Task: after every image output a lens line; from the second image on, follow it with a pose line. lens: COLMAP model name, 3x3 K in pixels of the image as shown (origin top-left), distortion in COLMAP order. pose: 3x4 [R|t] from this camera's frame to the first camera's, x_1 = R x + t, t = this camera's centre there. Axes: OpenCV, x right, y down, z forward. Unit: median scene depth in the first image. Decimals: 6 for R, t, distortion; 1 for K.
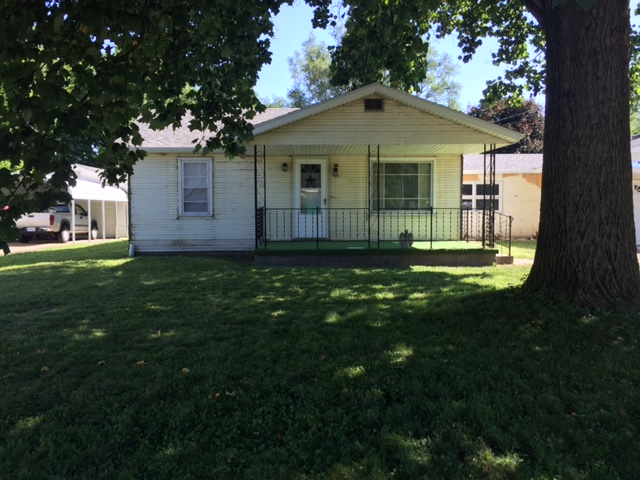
lens RADIAL K [[570.7, 0, 320.0], [0, 570.7, 240.0], [0, 0, 1]] dist [0.018483, 0.005613]
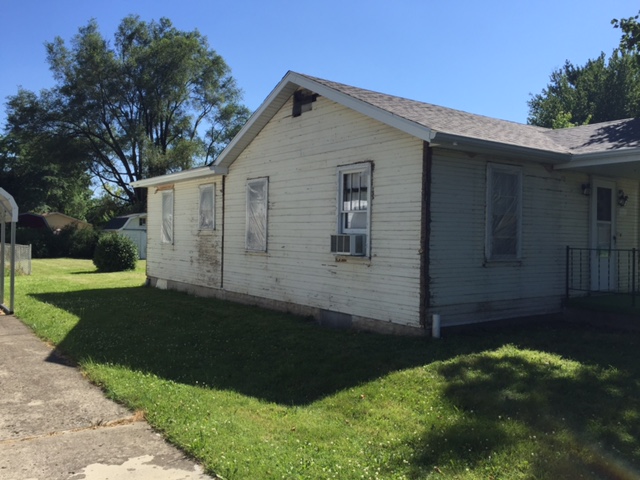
lens RADIAL K [[570.7, 0, 320.0], [0, 570.7, 240.0], [0, 0, 1]] dist [0.018483, 0.005613]
pose [[0.812633, 0.012962, 0.582632, -0.726314], [0.018815, 0.998648, -0.048460, -0.038693], [-0.582473, 0.050342, 0.811290, 0.622636]]
